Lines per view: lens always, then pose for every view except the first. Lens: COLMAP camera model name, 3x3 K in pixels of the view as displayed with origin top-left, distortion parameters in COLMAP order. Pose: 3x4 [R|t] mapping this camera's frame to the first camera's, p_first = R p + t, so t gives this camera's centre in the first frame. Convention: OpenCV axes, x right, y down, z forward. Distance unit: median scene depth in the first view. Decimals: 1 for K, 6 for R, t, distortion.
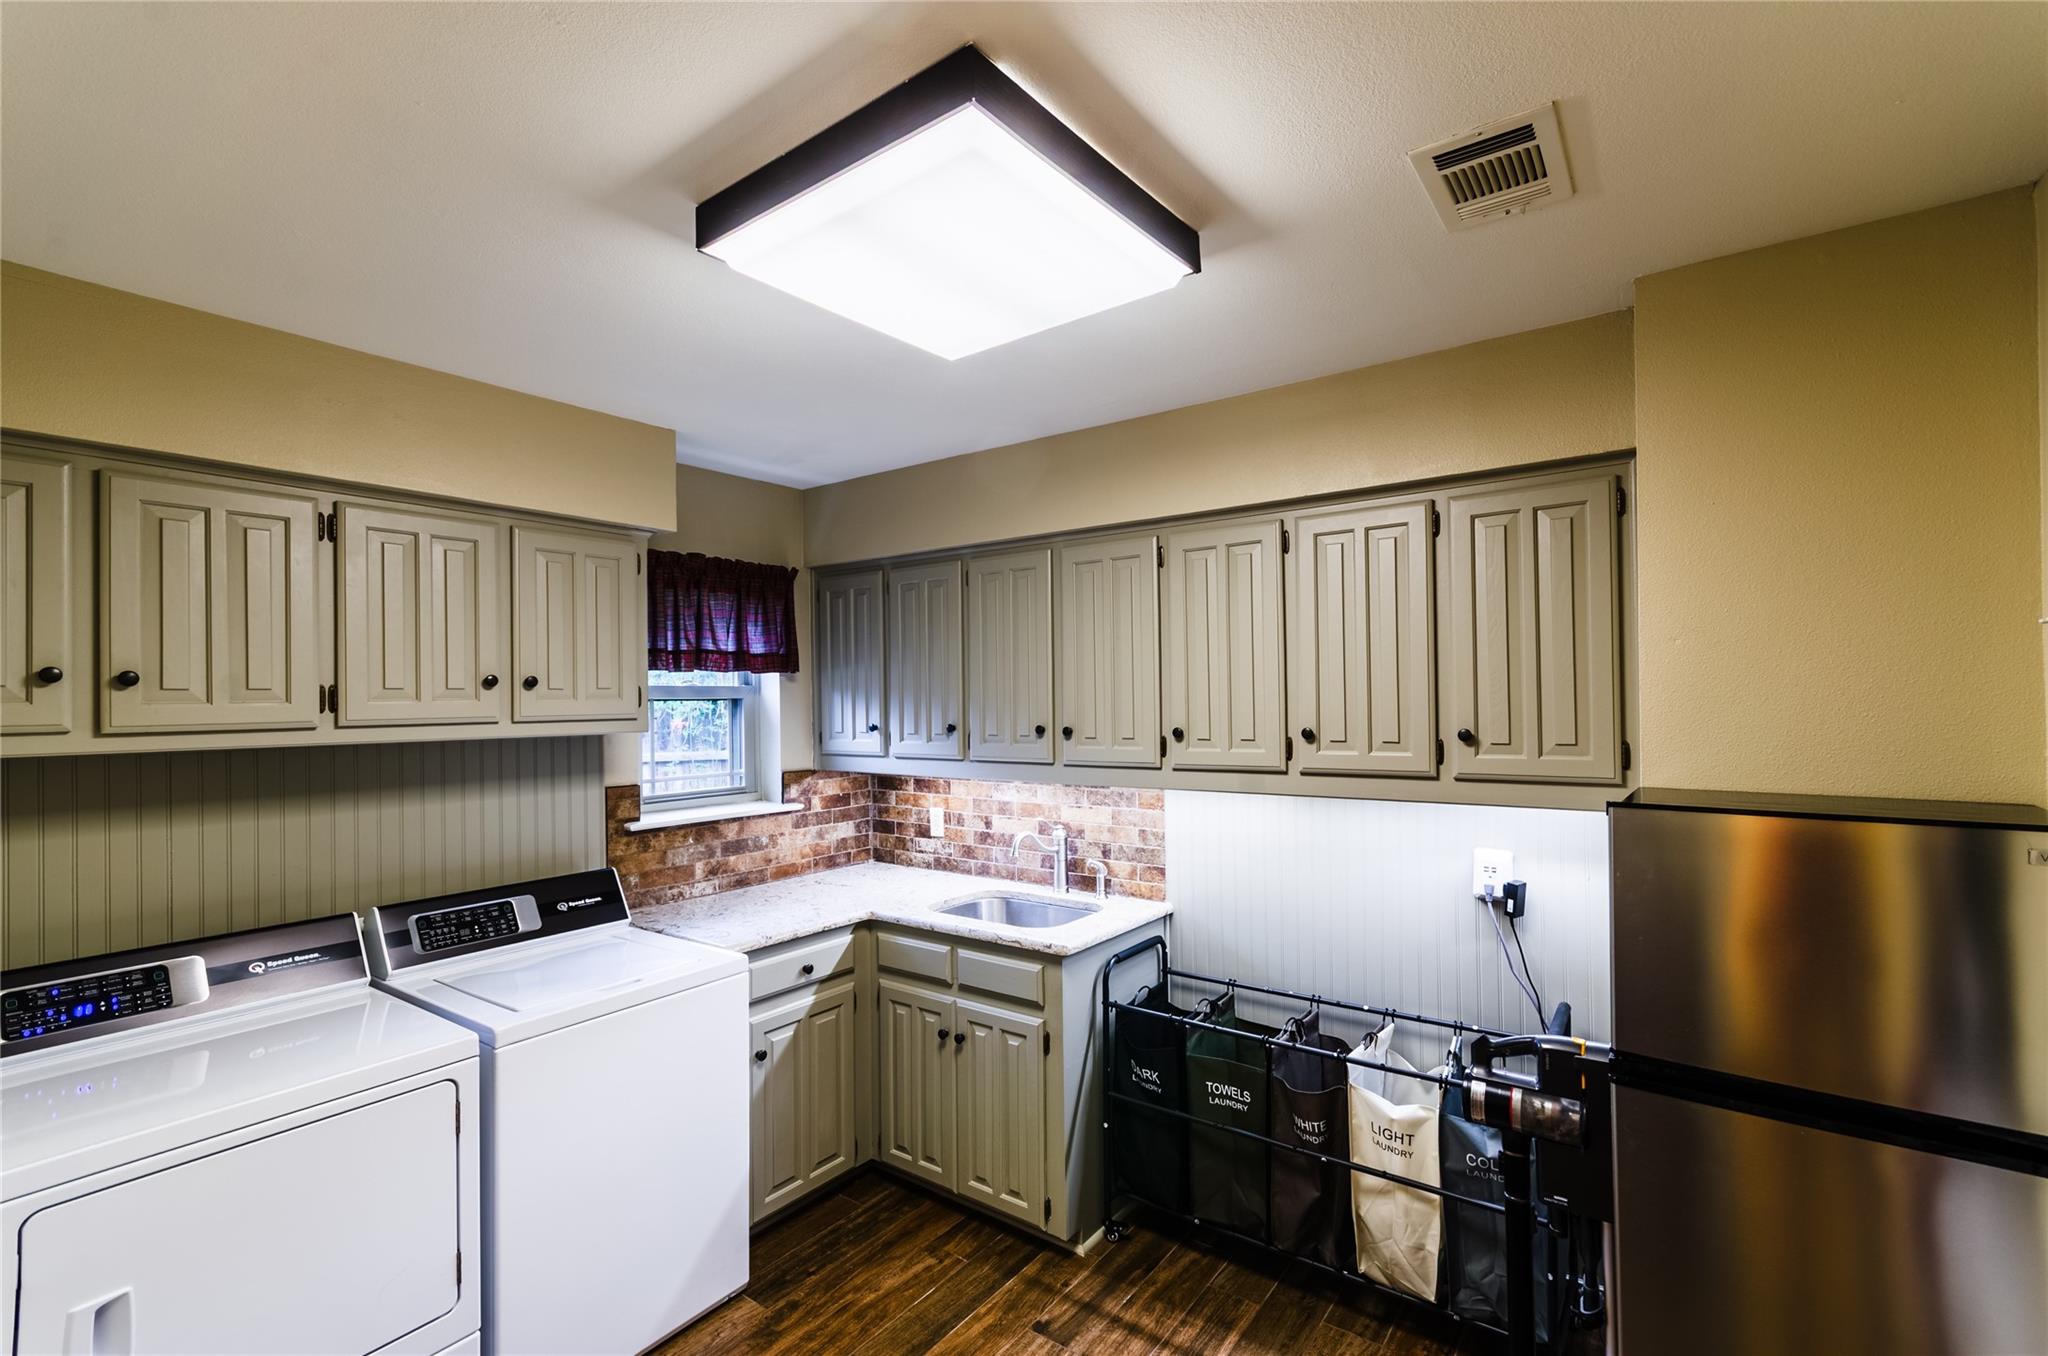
lens RADIAL K [[914.9, 0, 1024.2], [0, 914.9, 687.7], [0, 0, 1]] dist [0.005358, 0.000985]
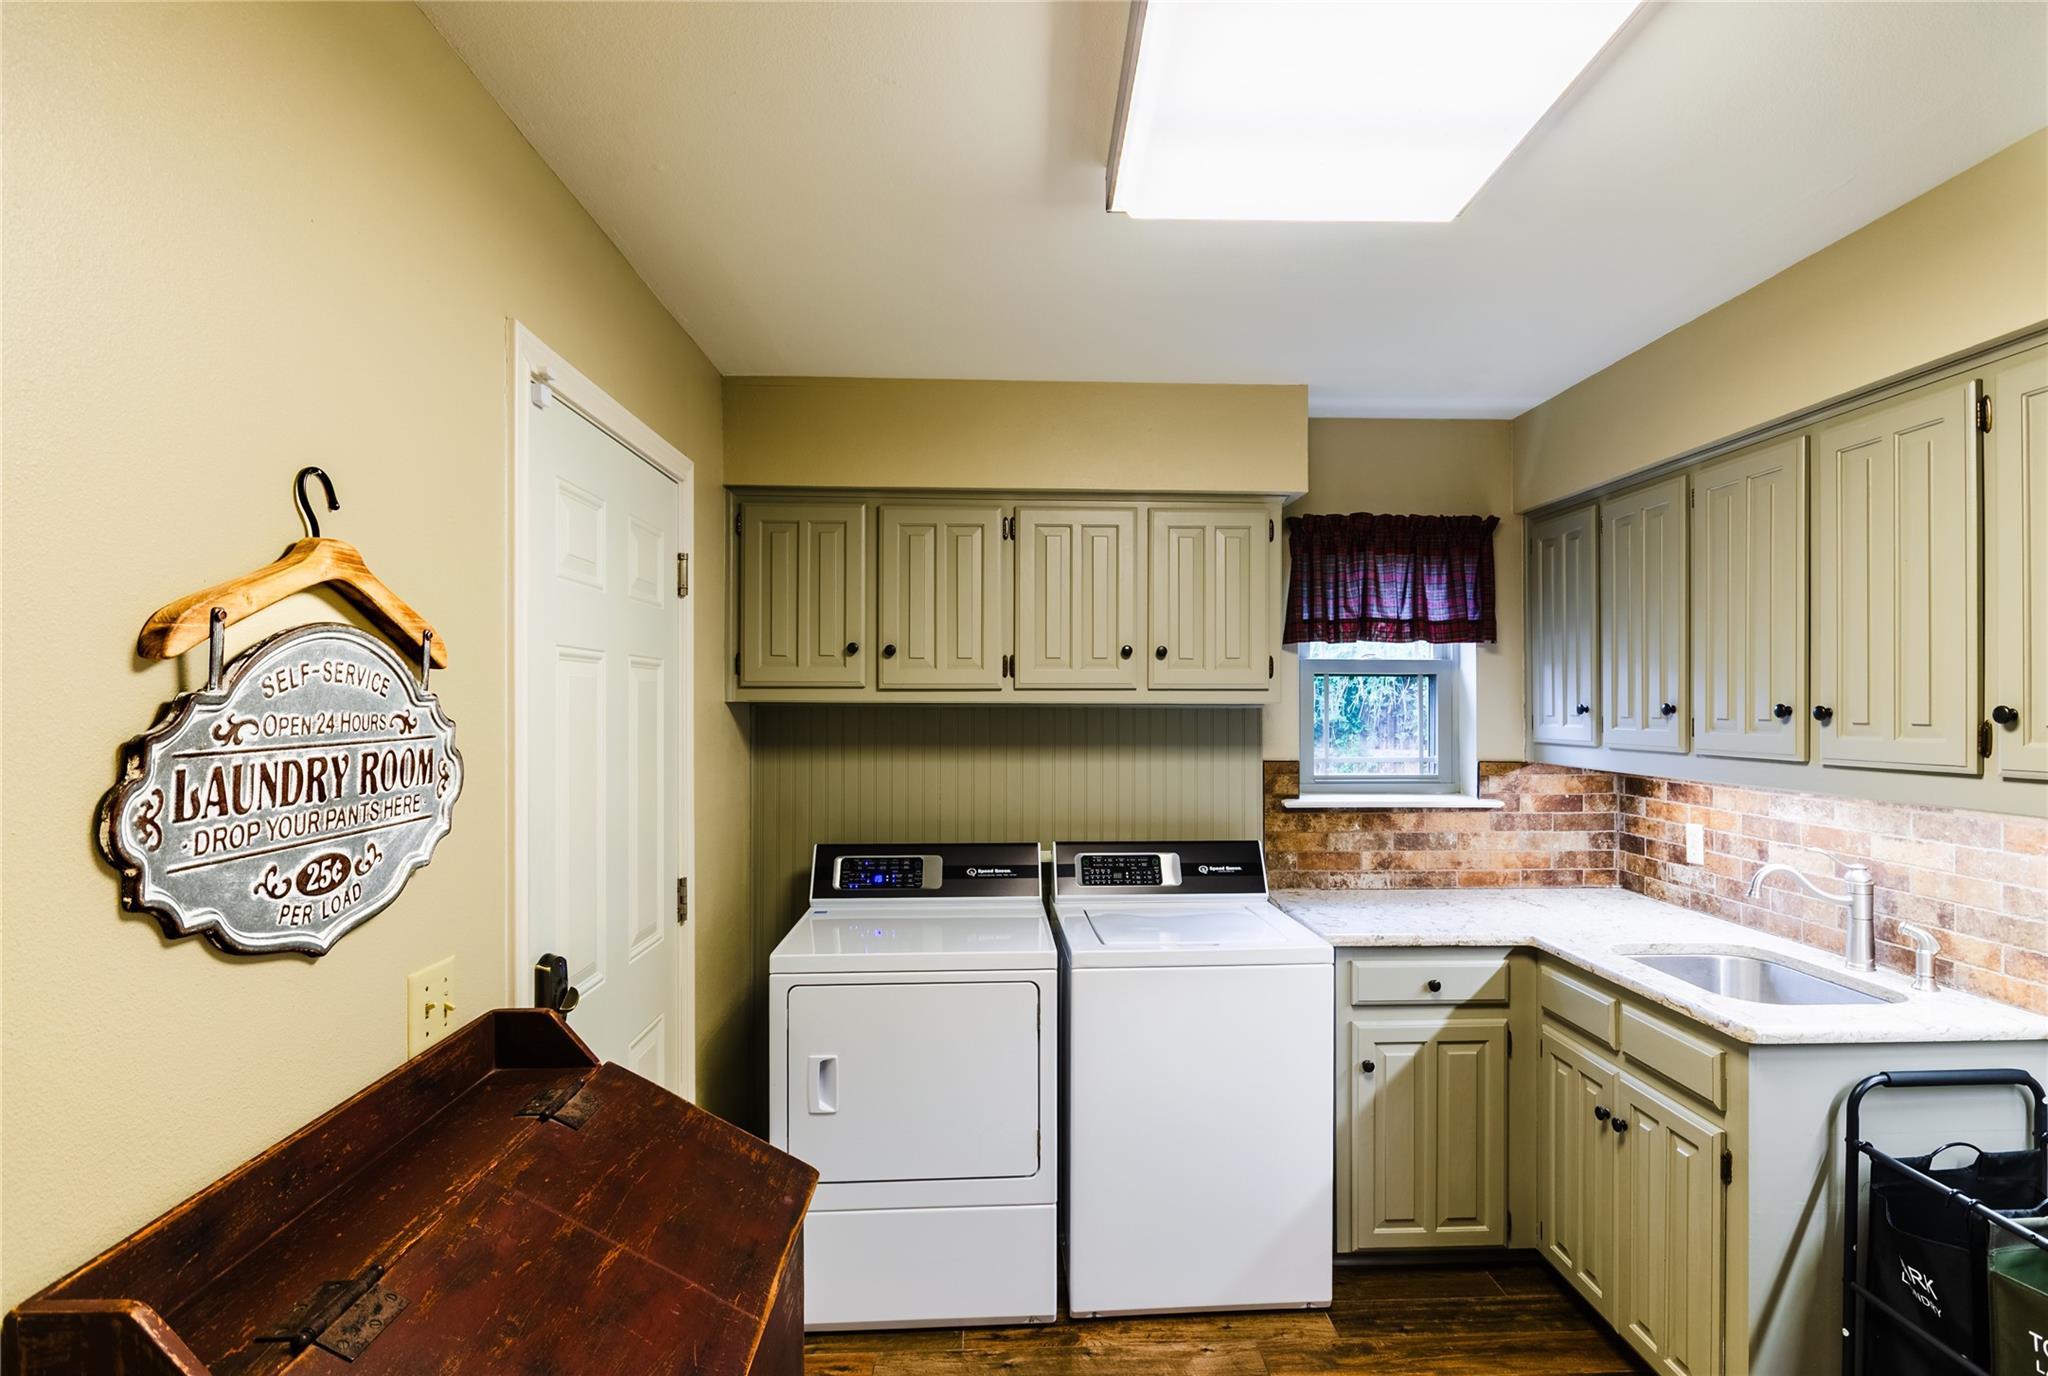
lens RADIAL K [[1030.7, 0, 1027.1], [0, 1030.7, 695.7], [0, 0, 1]] dist [0.000136, 0.000327]
pose [[0.626692, 0.008238, -0.779224, 0.273808], [-0.000859, 0.999951, 0.009880, 0.030148], [0.779267, -0.005523, 0.626668, 0.111015]]
